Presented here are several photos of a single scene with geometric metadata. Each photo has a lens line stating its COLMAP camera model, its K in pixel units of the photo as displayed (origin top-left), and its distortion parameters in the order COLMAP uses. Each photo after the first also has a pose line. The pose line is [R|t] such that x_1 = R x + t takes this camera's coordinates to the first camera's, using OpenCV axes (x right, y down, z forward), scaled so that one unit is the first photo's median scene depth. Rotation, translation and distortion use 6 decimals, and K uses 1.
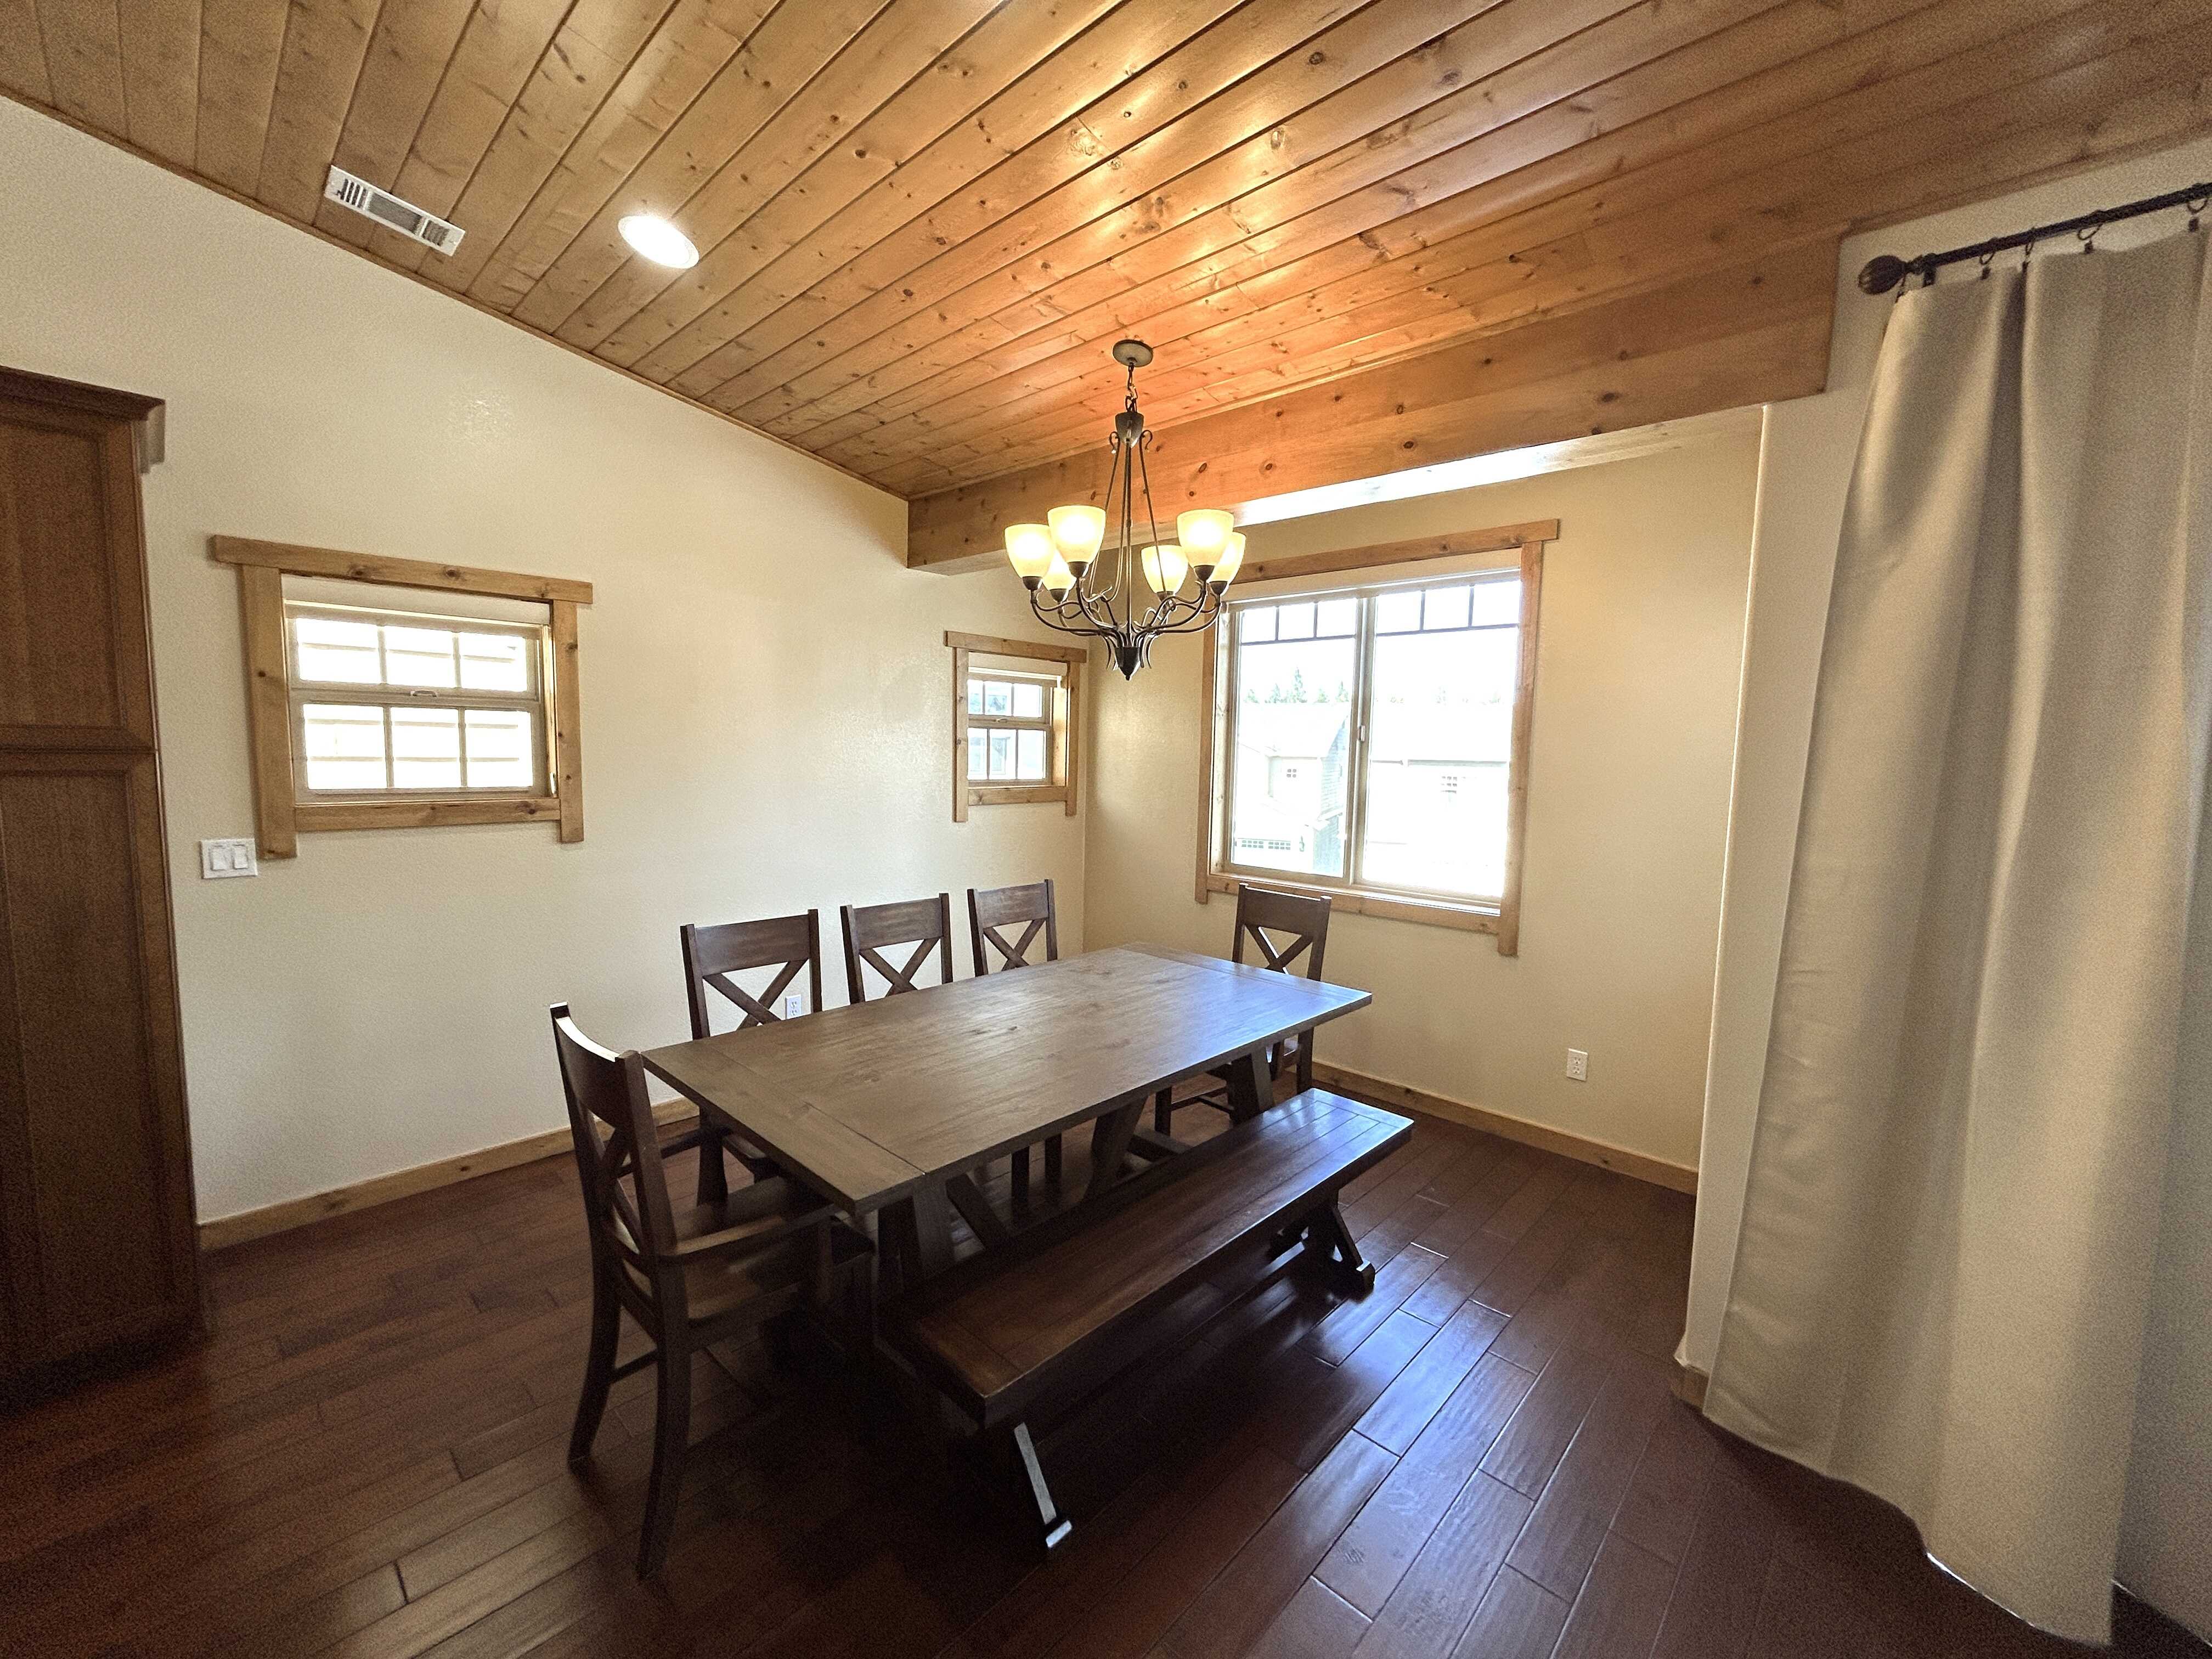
lens RADIAL K [[896.0, 0, 1105.0], [0, 896.0, 827.9], [0, 0, 1]] dist [-0.001668, 0.000040]
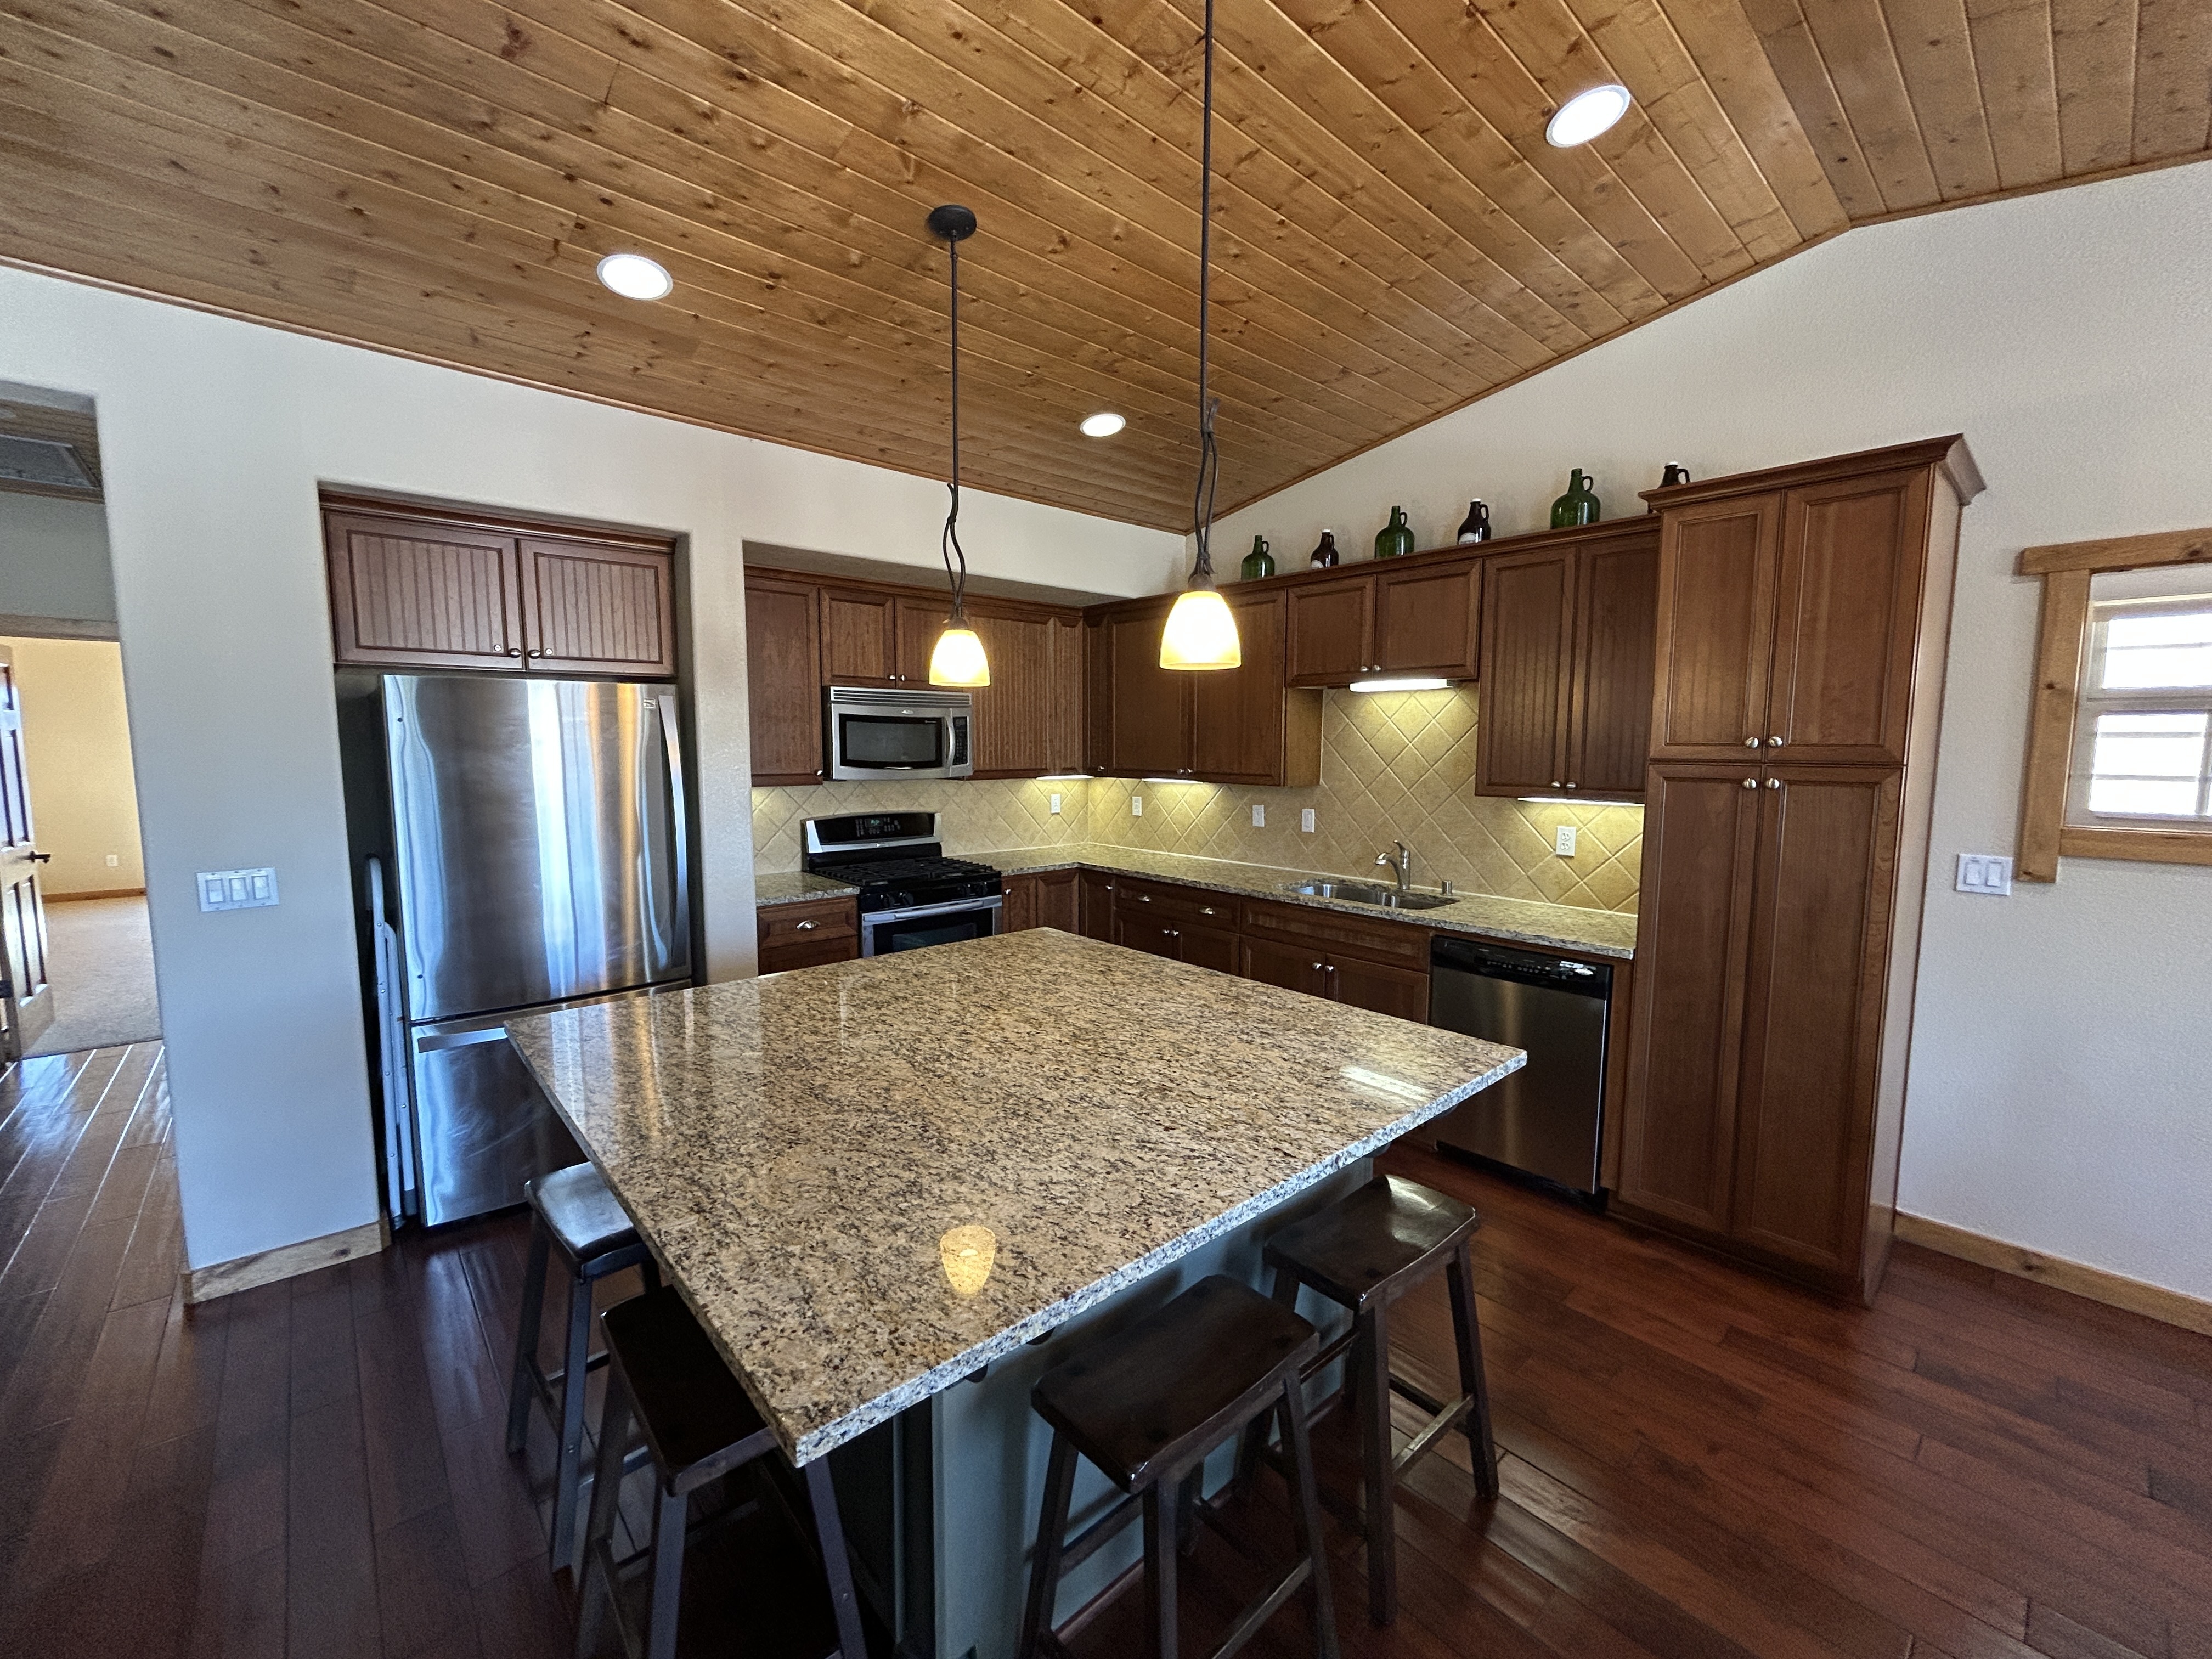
lens RADIAL K [[896.0, 0, 1114.1], [0, 896.0, 826.8], [0, 0, 1]] dist [-0.001668, 0.000040]
pose [[-0.073983, 0.075523, -0.994396, 0.076161], [-0.097899, 0.991762, 0.082606, -0.005574], [0.992443, 0.103462, -0.065980, 0.090439]]
